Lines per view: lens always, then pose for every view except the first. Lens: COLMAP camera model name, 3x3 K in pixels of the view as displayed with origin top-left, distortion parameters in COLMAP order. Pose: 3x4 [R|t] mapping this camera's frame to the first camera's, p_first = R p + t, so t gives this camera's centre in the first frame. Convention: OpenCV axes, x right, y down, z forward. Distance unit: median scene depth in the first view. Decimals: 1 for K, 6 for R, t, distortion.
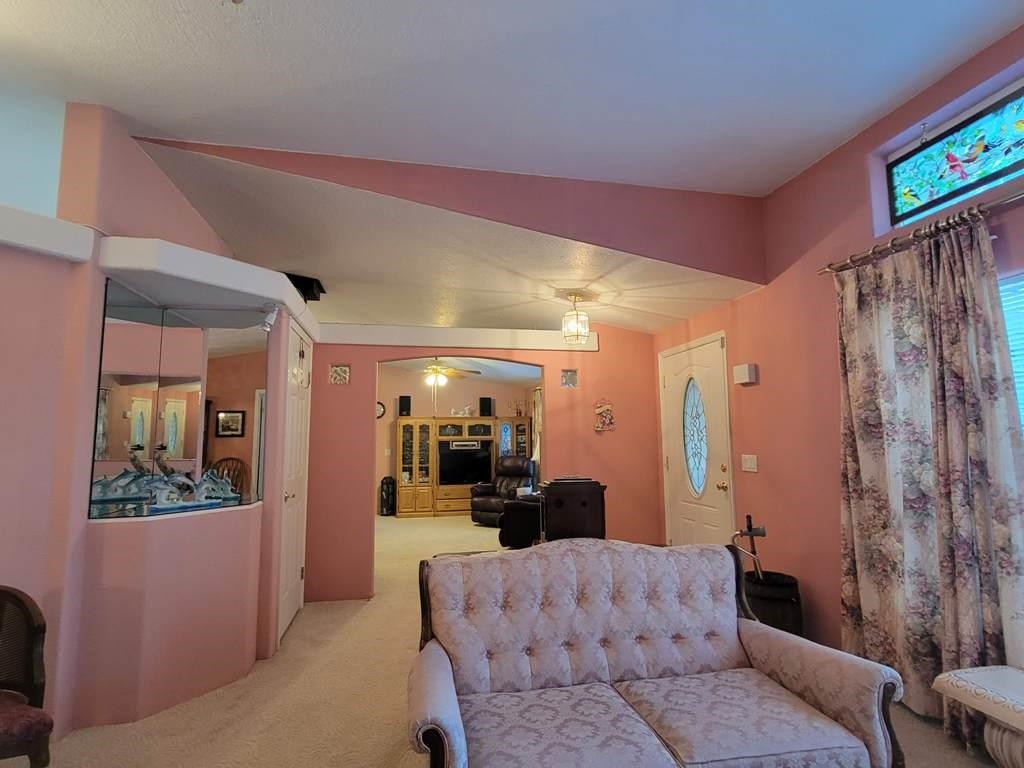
lens RADIAL K [[522.6, 0, 512.0], [0, 522.6, 384.0], [0, 0, 1]] dist [0.001149, 0.000069]
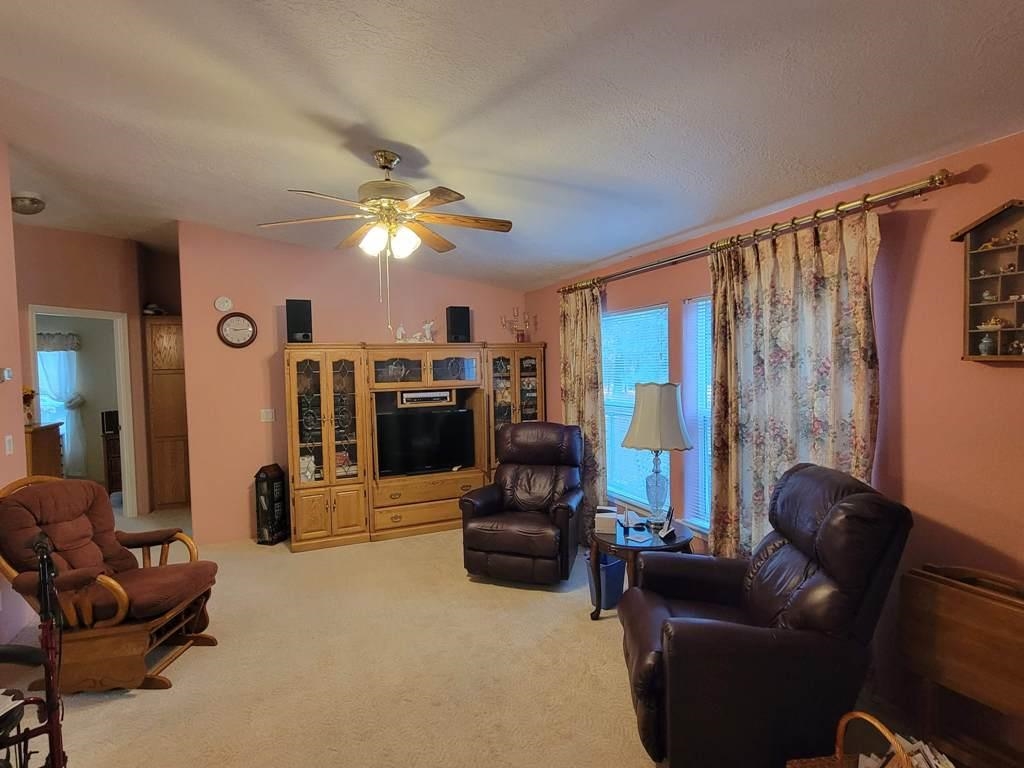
lens RADIAL K [[522.6, 0, 512.0], [0, 522.6, 384.0], [0, 0, 1]] dist [0.001149, 0.000069]
pose [[0.983111, -0.016775, 0.182239, -0.101543], [-0.008940, 0.990199, 0.139375, 0.030677], [-0.182791, -0.138650, 0.973326, 0.490308]]
